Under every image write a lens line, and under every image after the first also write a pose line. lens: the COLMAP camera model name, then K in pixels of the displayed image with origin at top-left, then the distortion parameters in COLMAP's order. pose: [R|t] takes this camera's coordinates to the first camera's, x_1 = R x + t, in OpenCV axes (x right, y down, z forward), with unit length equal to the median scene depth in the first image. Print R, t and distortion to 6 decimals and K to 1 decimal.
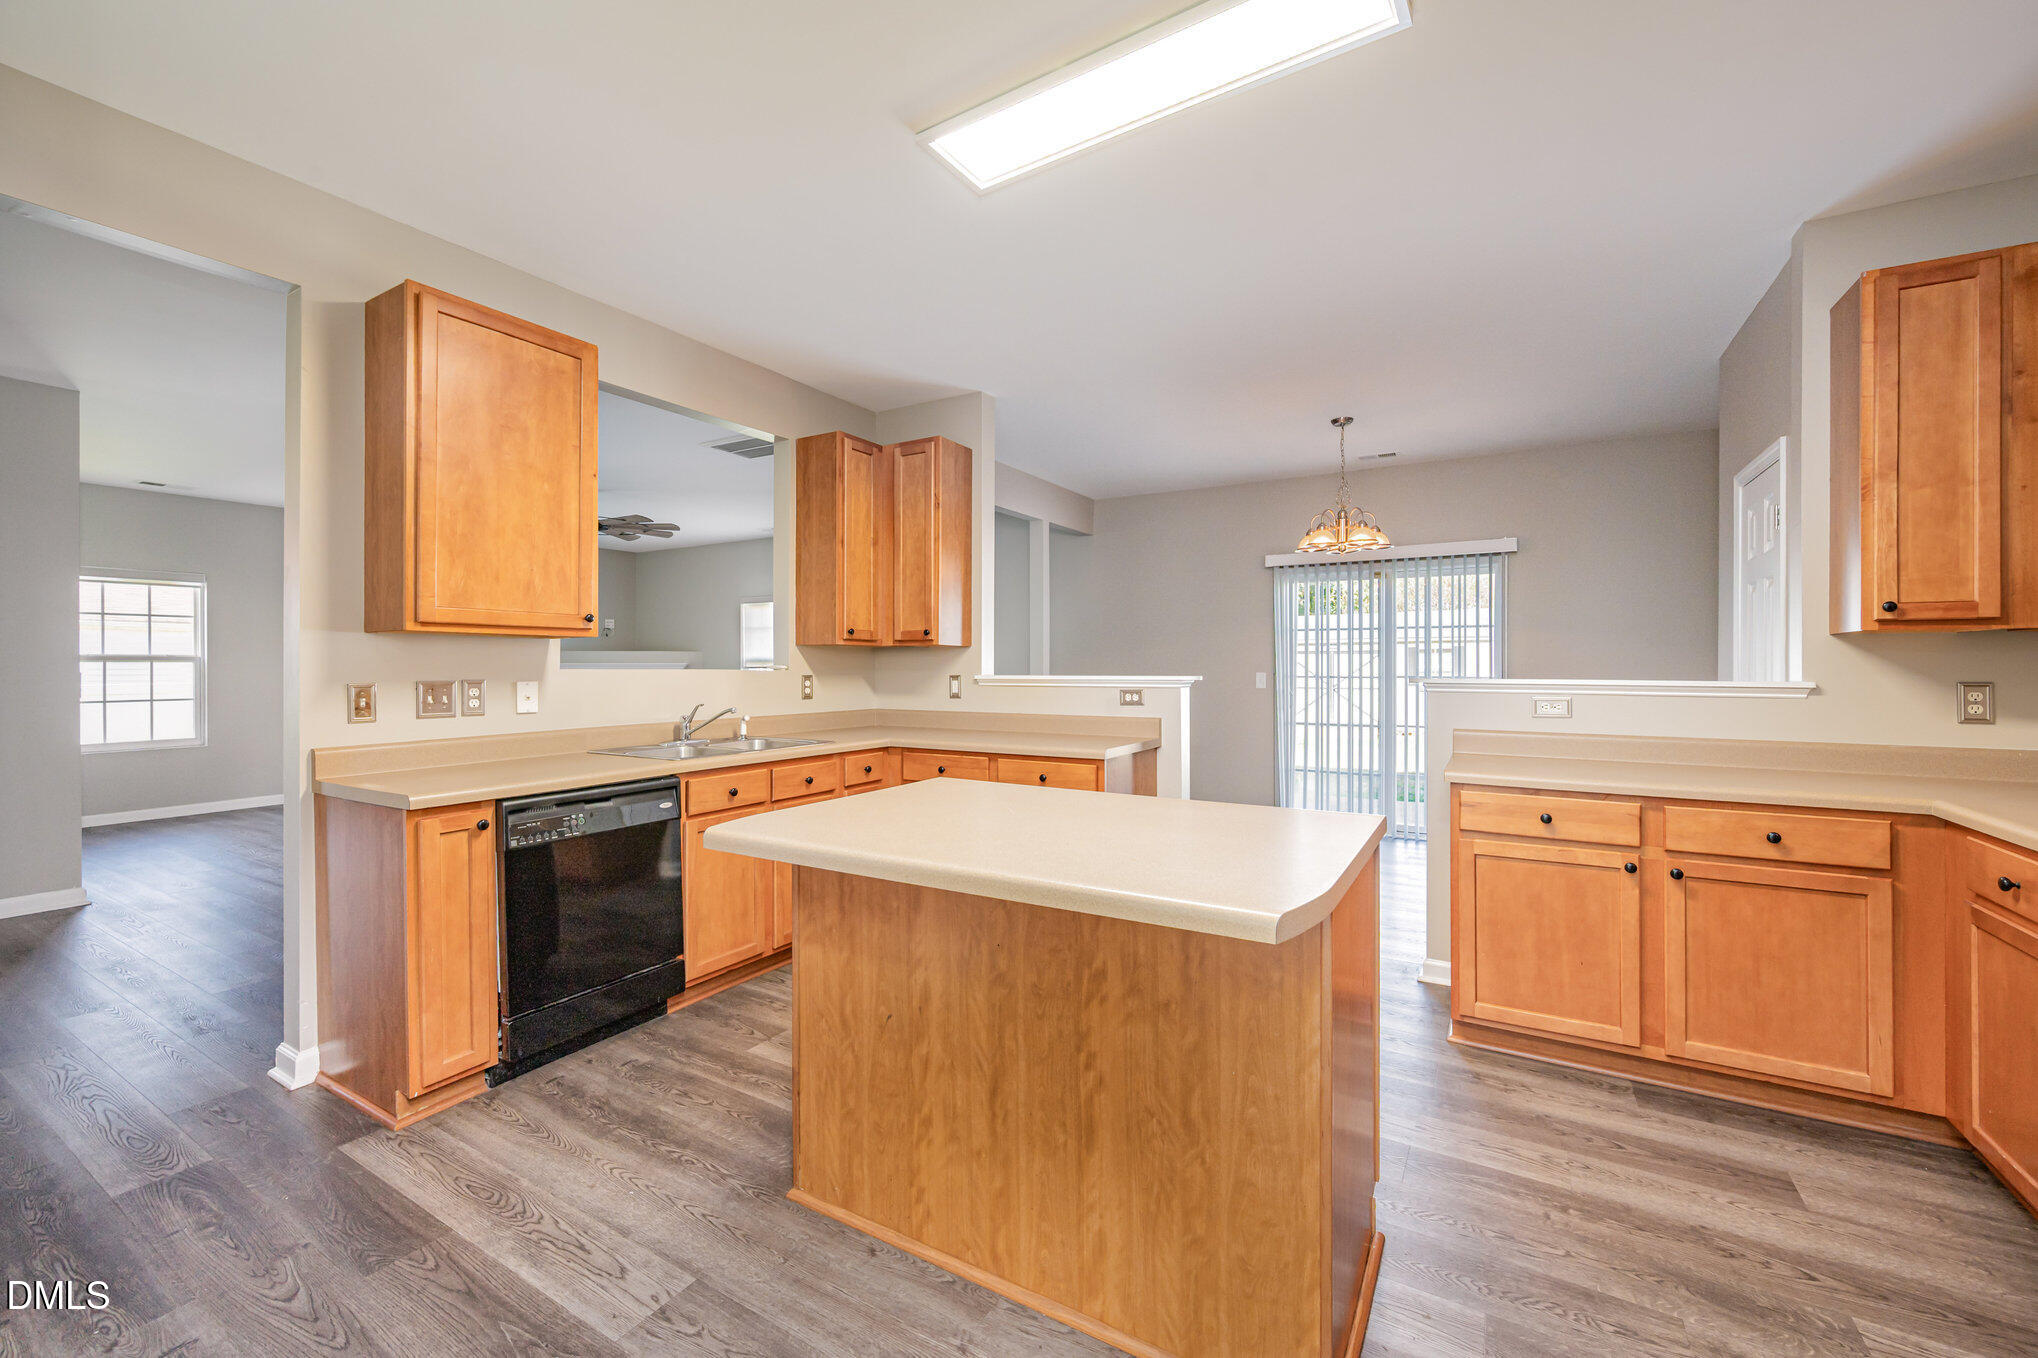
lens RADIAL K [[819.6, 0, 1016.1], [0, 819.6, 667.9], [0, 0, 1]] dist [-0.000541, 0.000504]
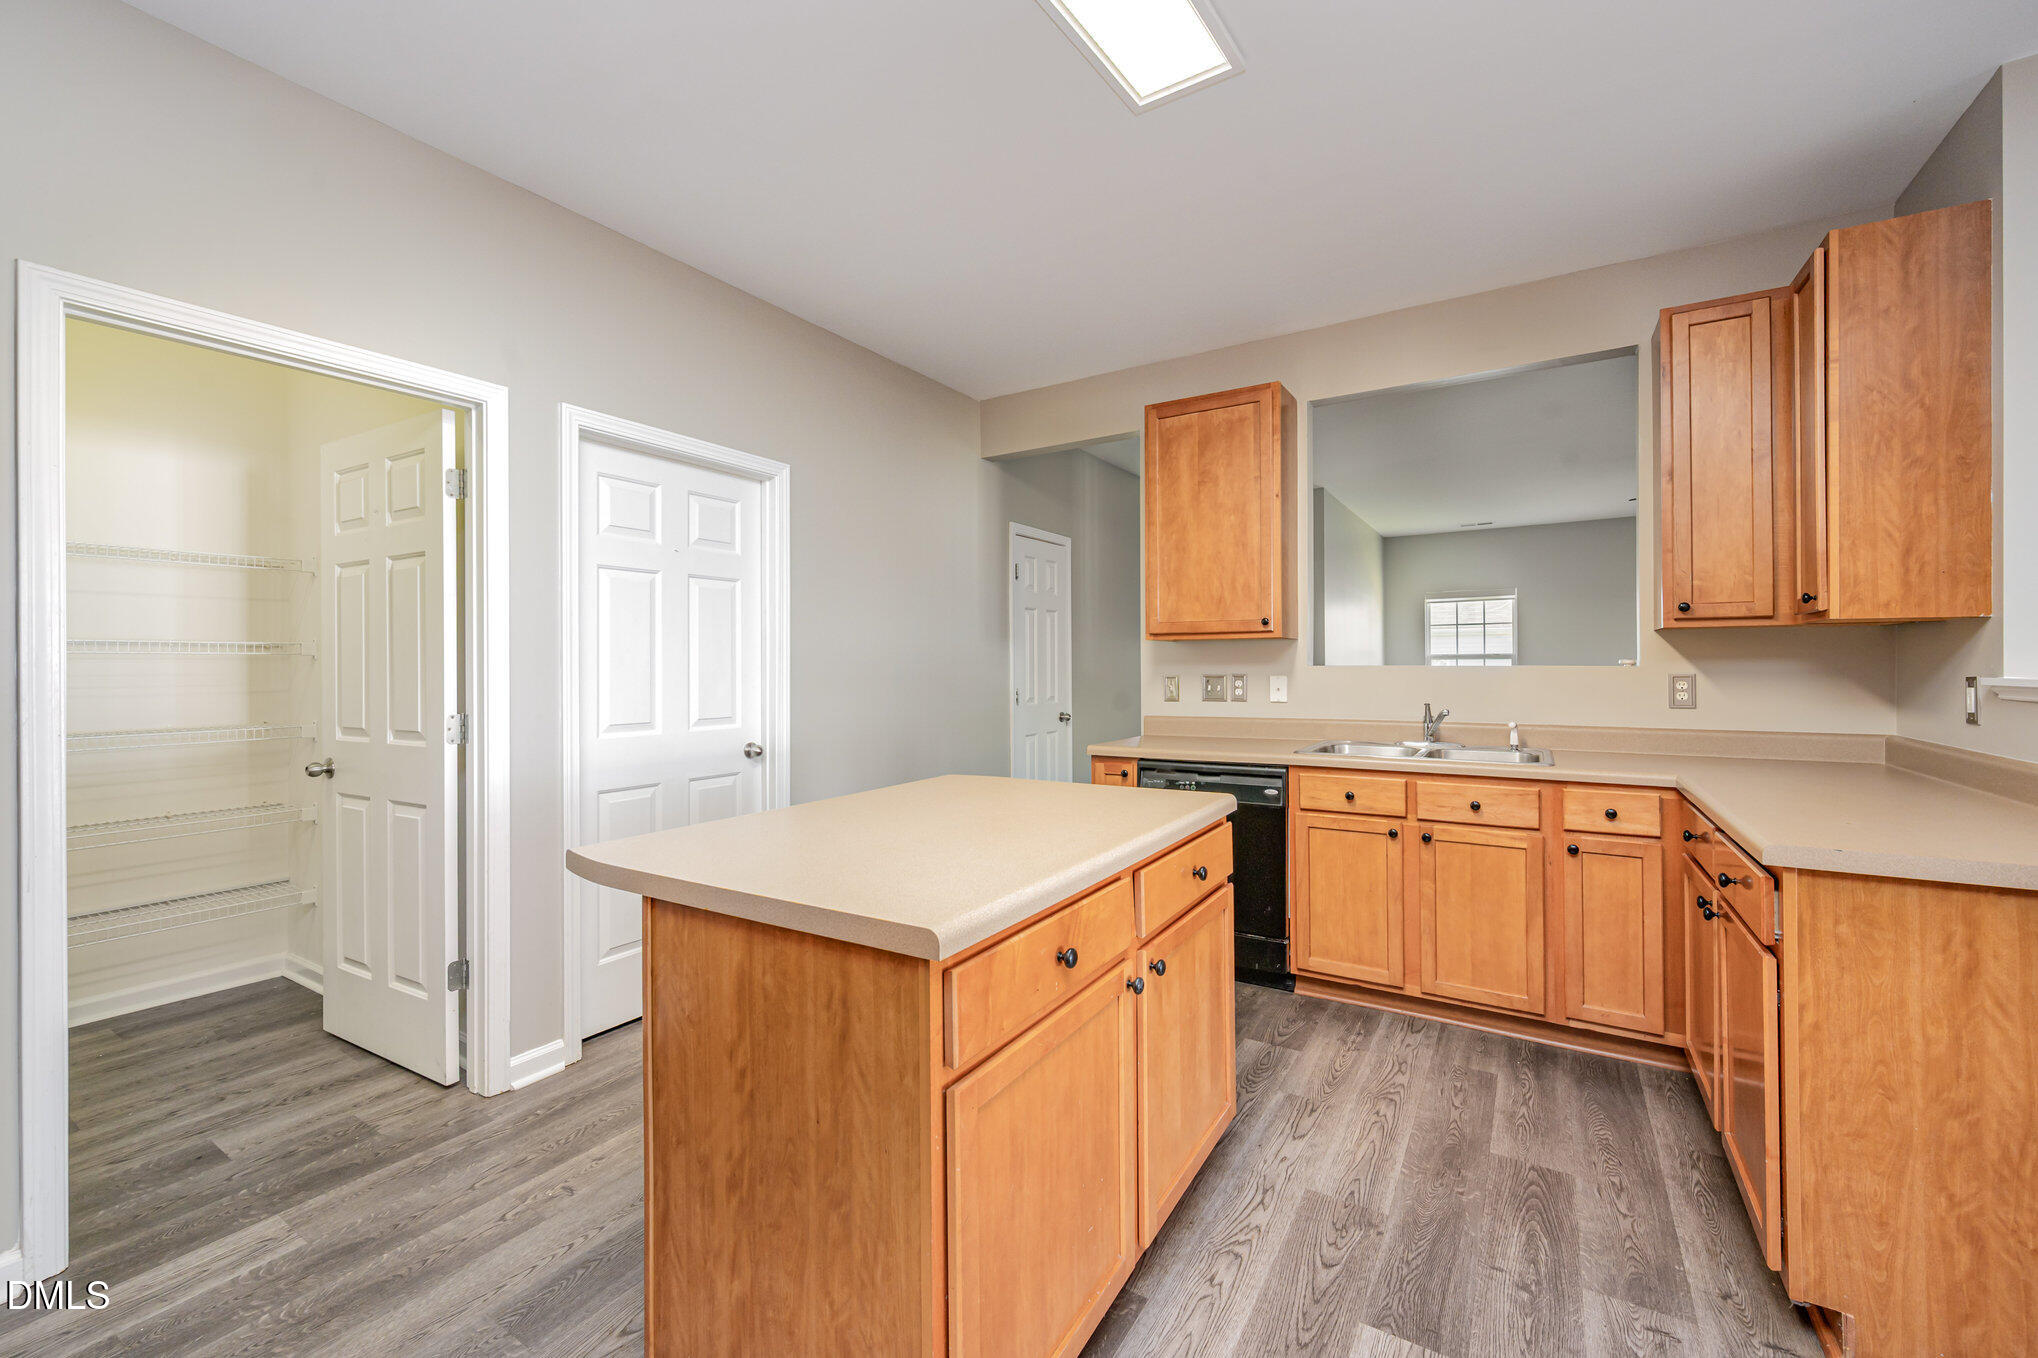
lens RADIAL K [[819.6, 0, 1016.1], [0, 819.6, 667.9], [0, 0, 1]] dist [-0.000541, 0.000504]
pose [[-0.030171, 0.002492, -0.999542, 0.445869], [0.004616, 0.999987, 0.002353, 0.000193], [0.999534, -0.004543, -0.030182, 0.473296]]
